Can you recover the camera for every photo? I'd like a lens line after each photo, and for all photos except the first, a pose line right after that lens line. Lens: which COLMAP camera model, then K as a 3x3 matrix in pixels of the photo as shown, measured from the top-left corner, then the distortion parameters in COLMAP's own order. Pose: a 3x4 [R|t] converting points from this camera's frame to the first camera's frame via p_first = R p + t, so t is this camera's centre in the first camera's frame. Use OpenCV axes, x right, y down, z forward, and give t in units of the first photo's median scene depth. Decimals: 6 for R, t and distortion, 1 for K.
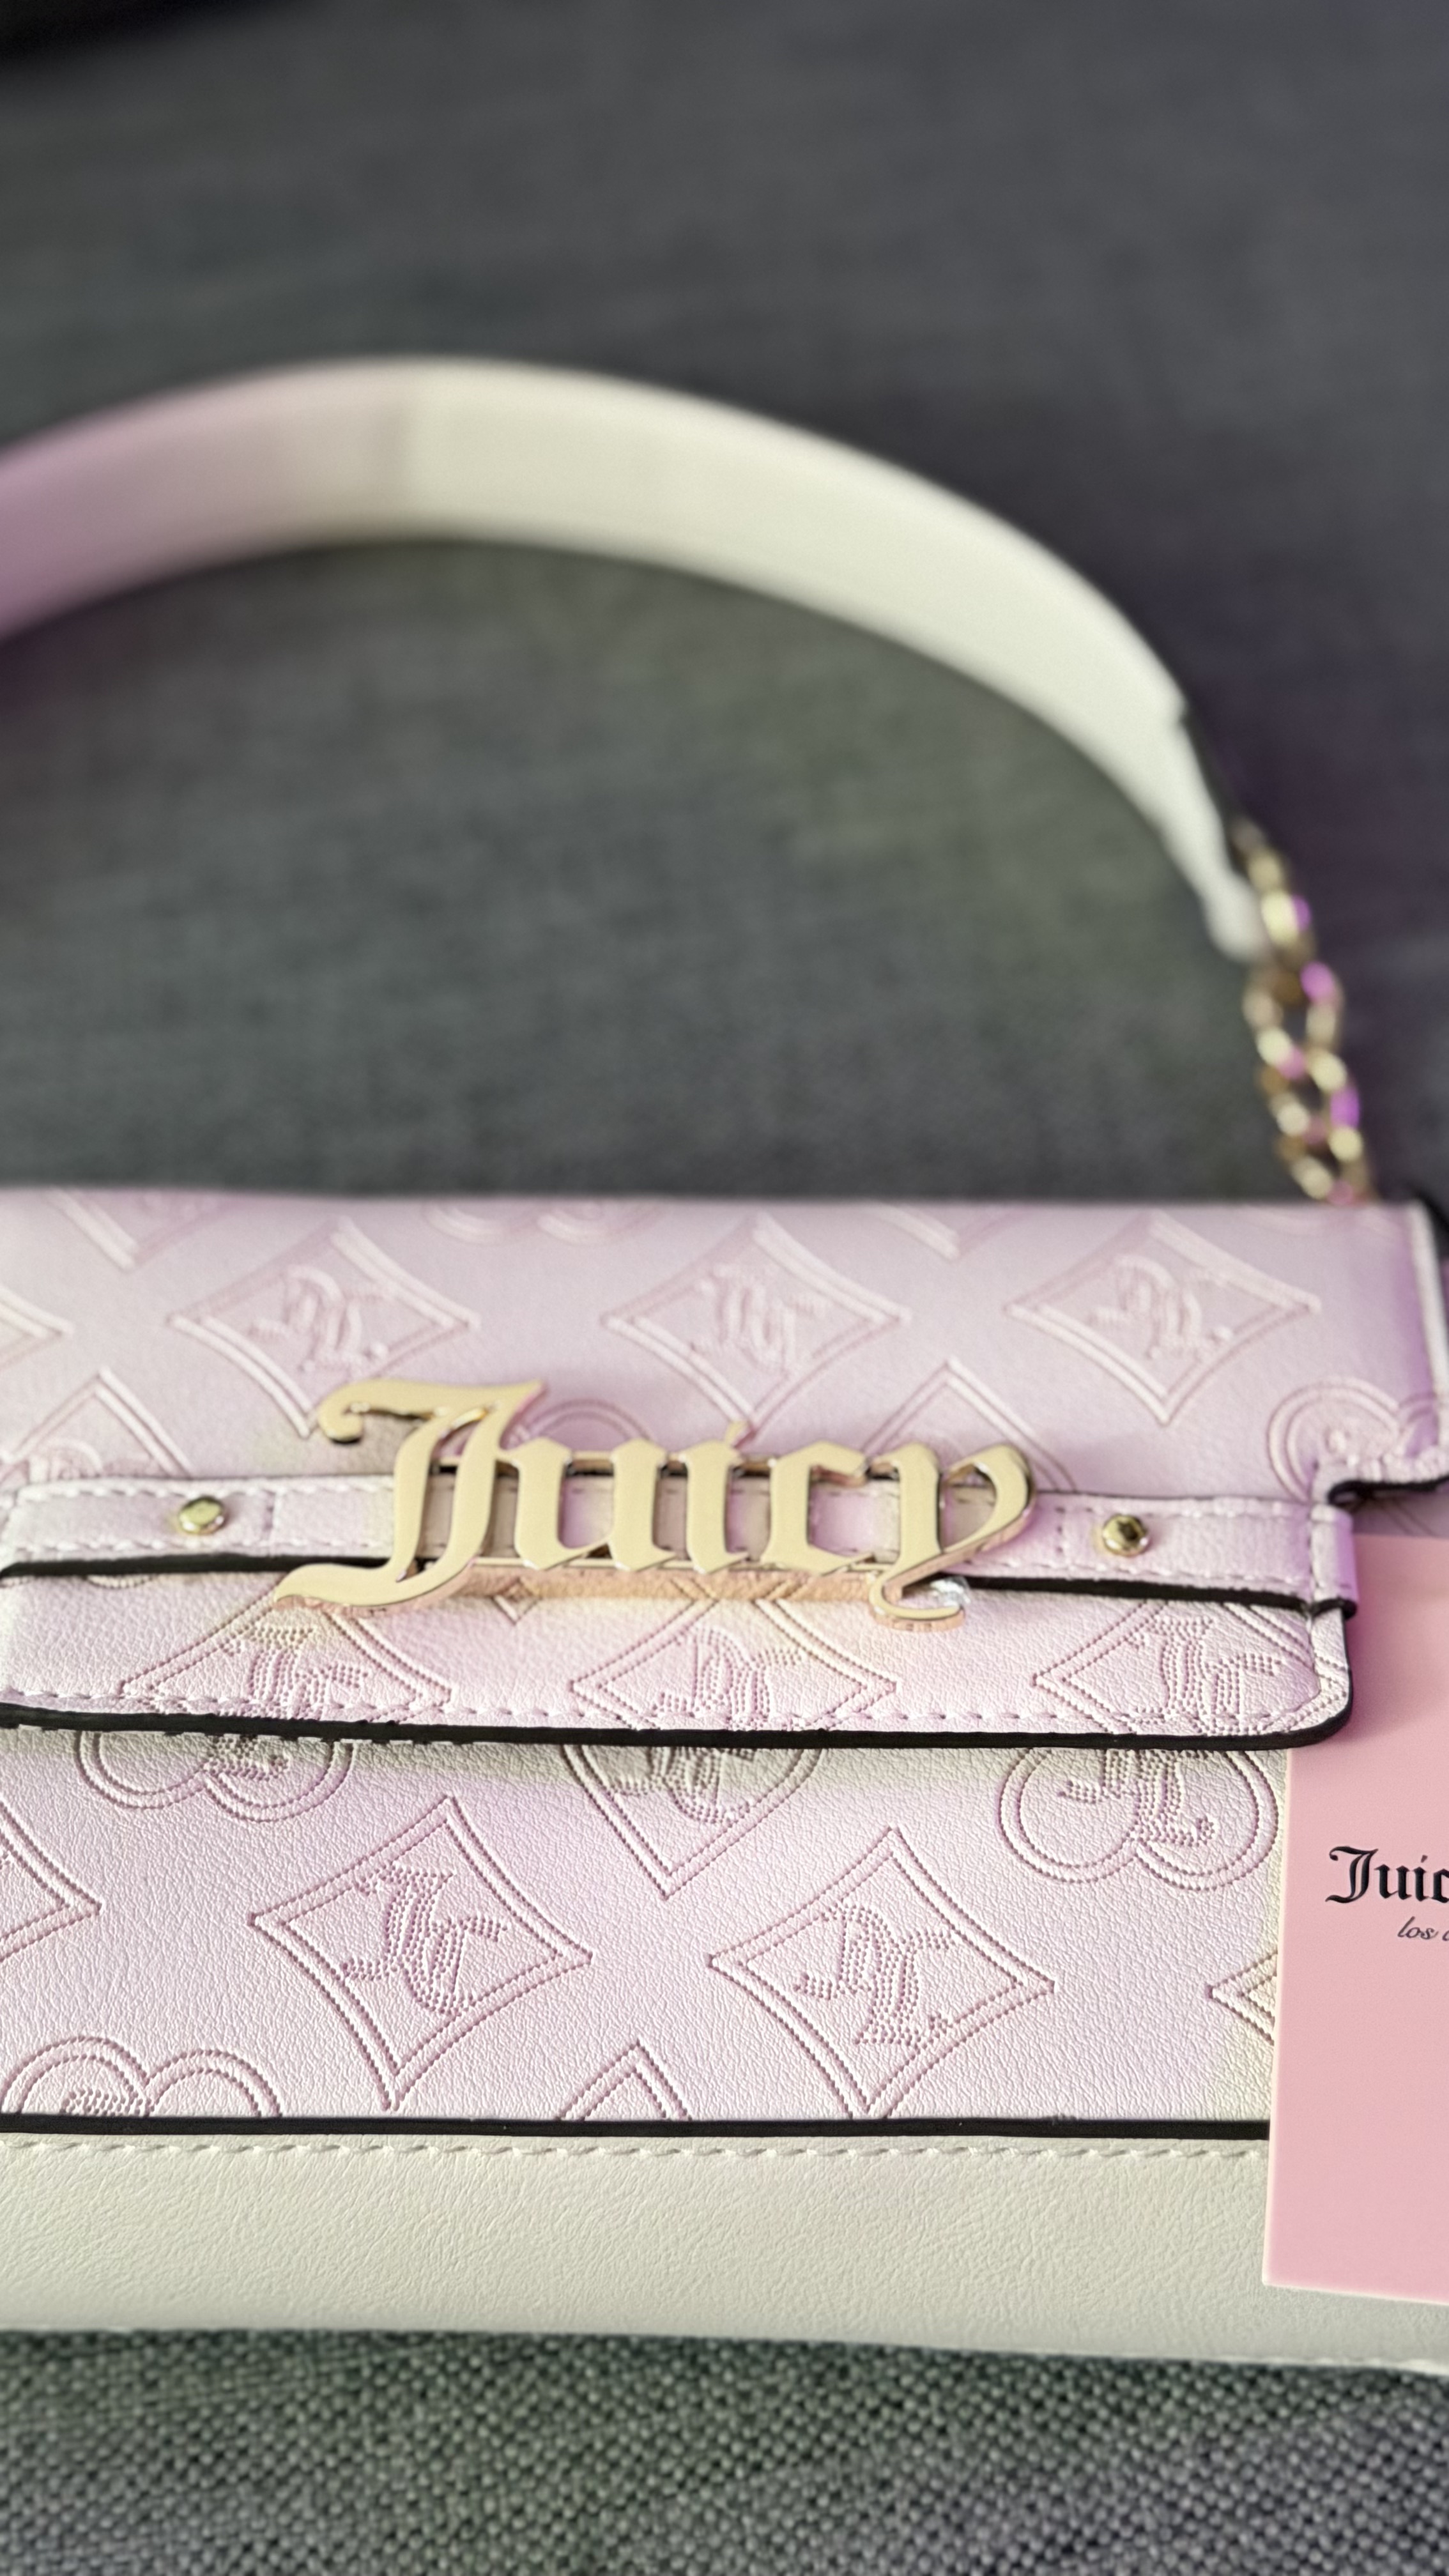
lens RADIAL K [[3694.5, 0, 728.3], [0, 3694.5, 1296.2], [0, 0, 1]] dist [0.197269, -0.534089]
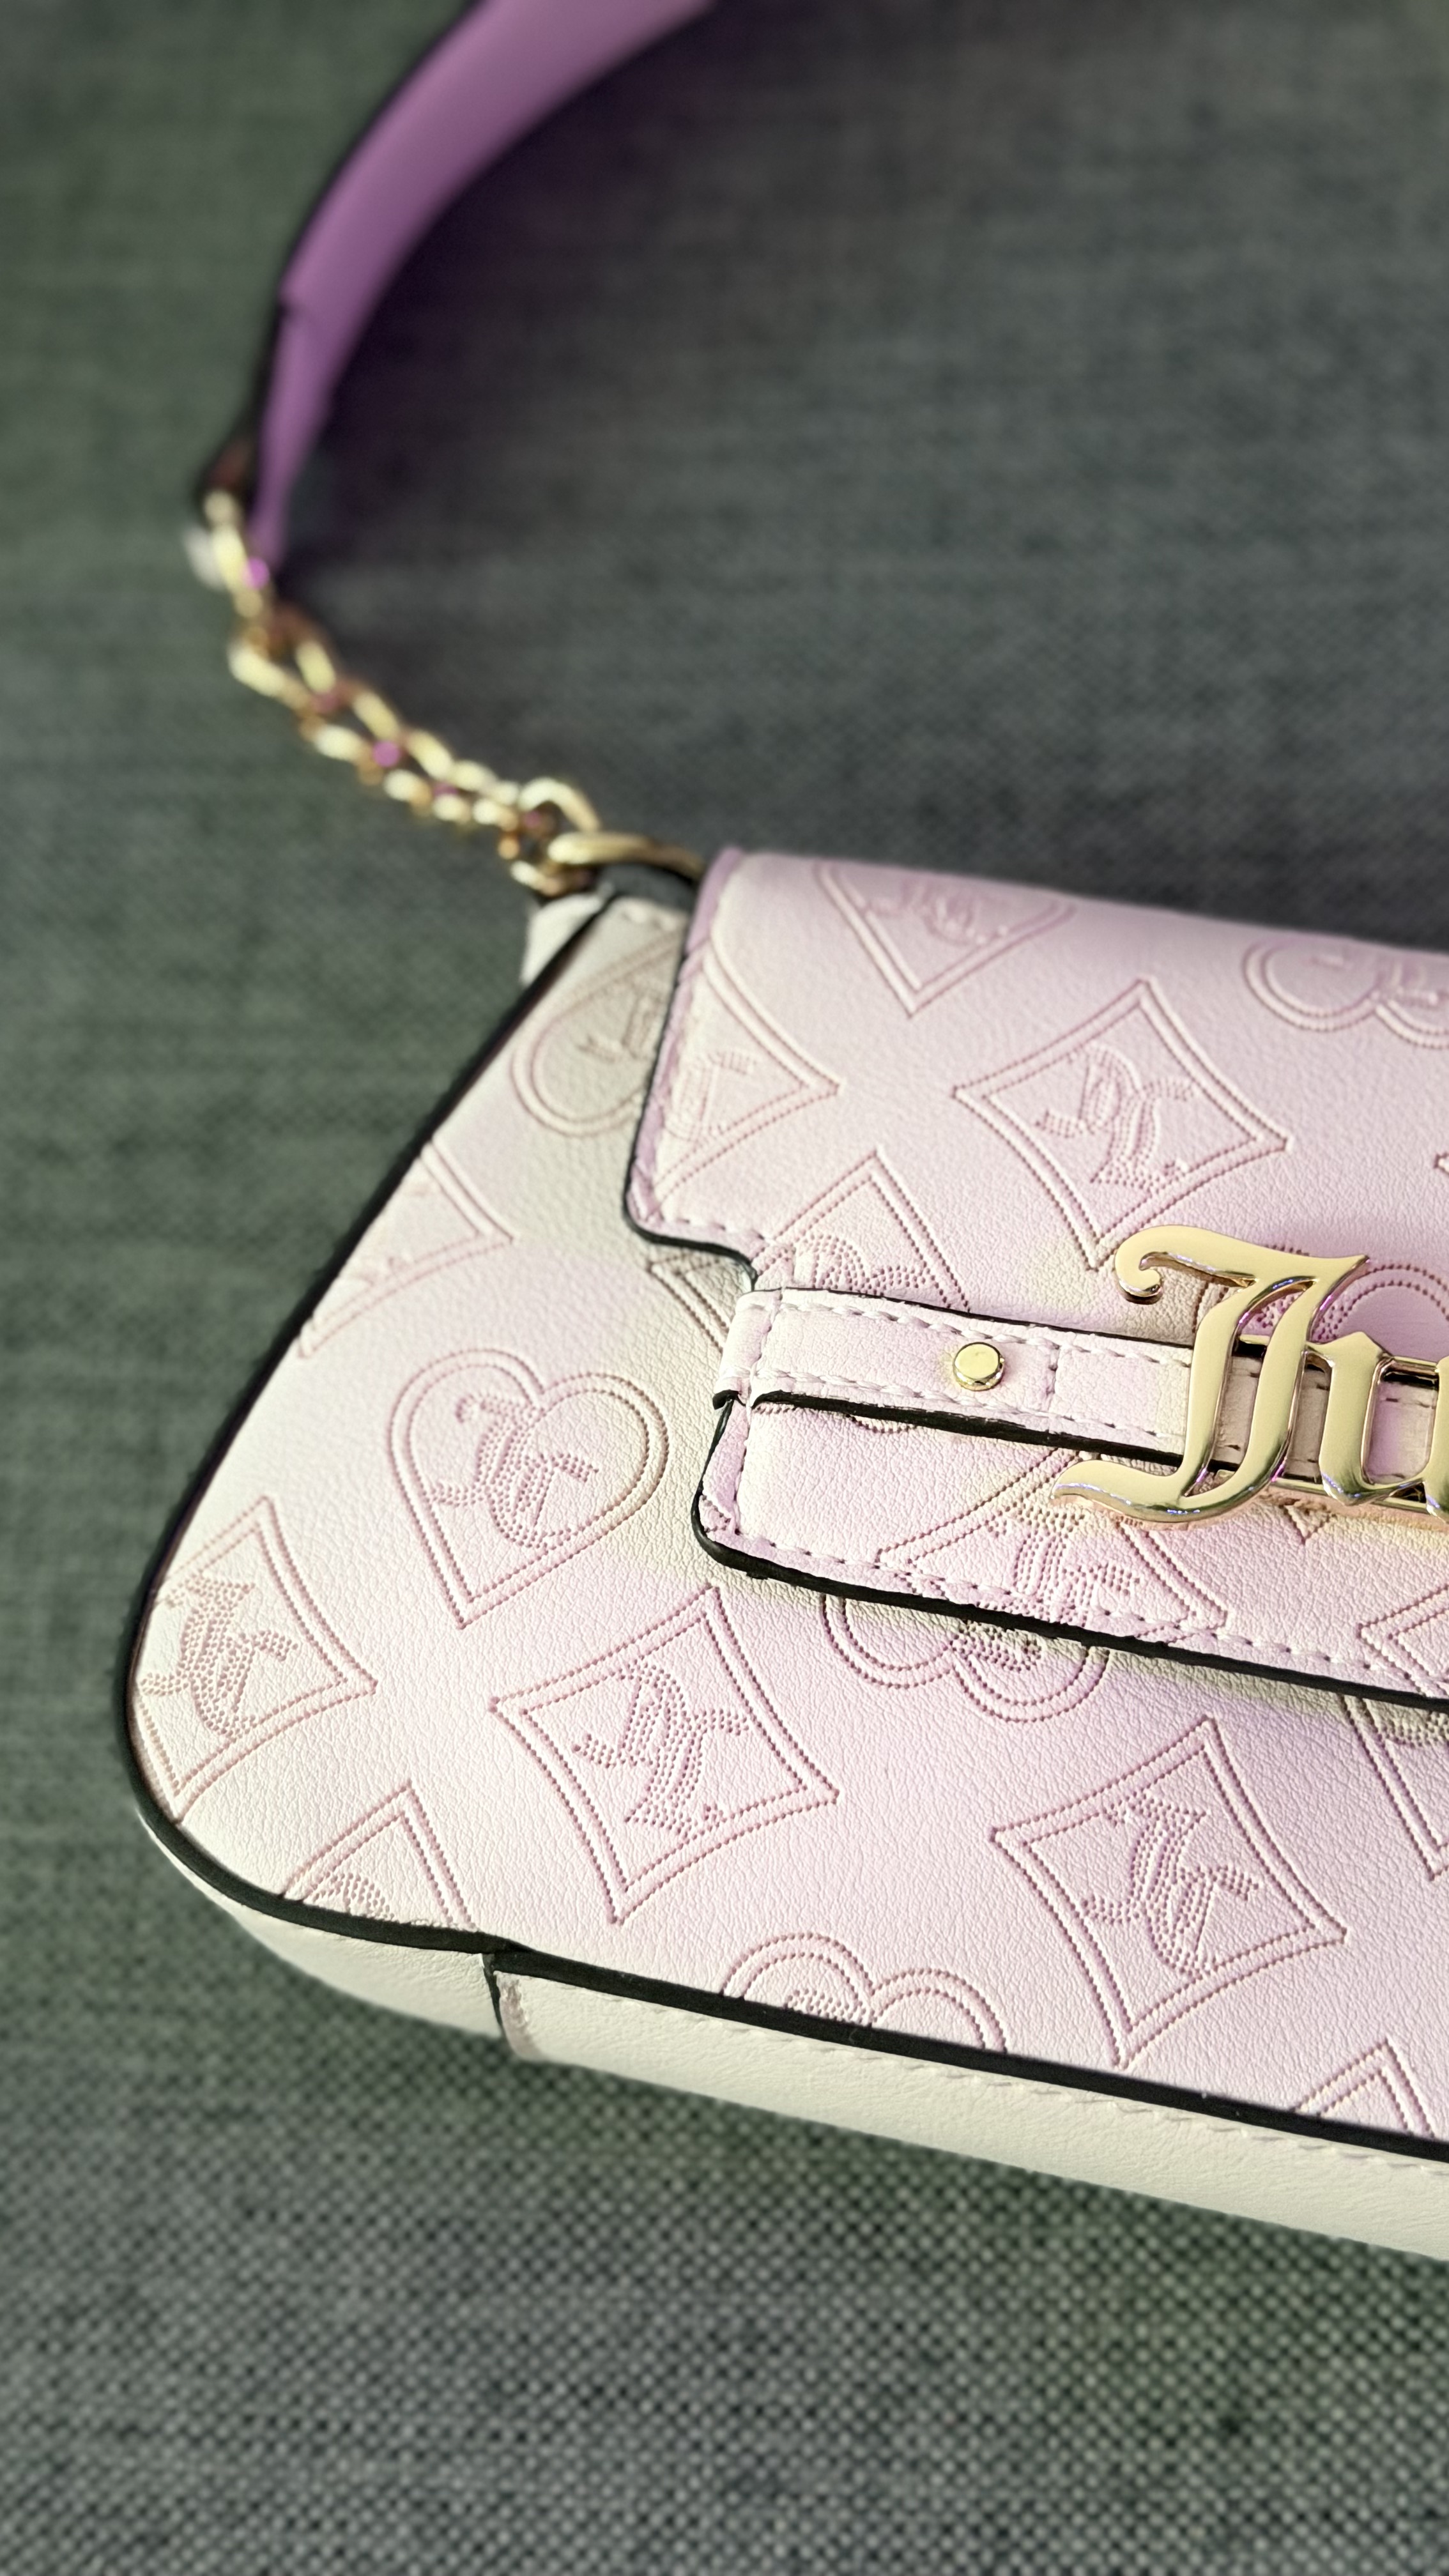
lens RADIAL K [[3702.5, 0, 736.5], [0, 3702.5, 1305.6], [0, 0, 1]] dist [0.193065, -0.507534]
pose [[0.984854, 0.148392, -0.089679, -0.121572], [-0.110167, 0.934957, 0.337222, -0.260870], [0.133887, -0.322235, 0.937144, 0.135214]]
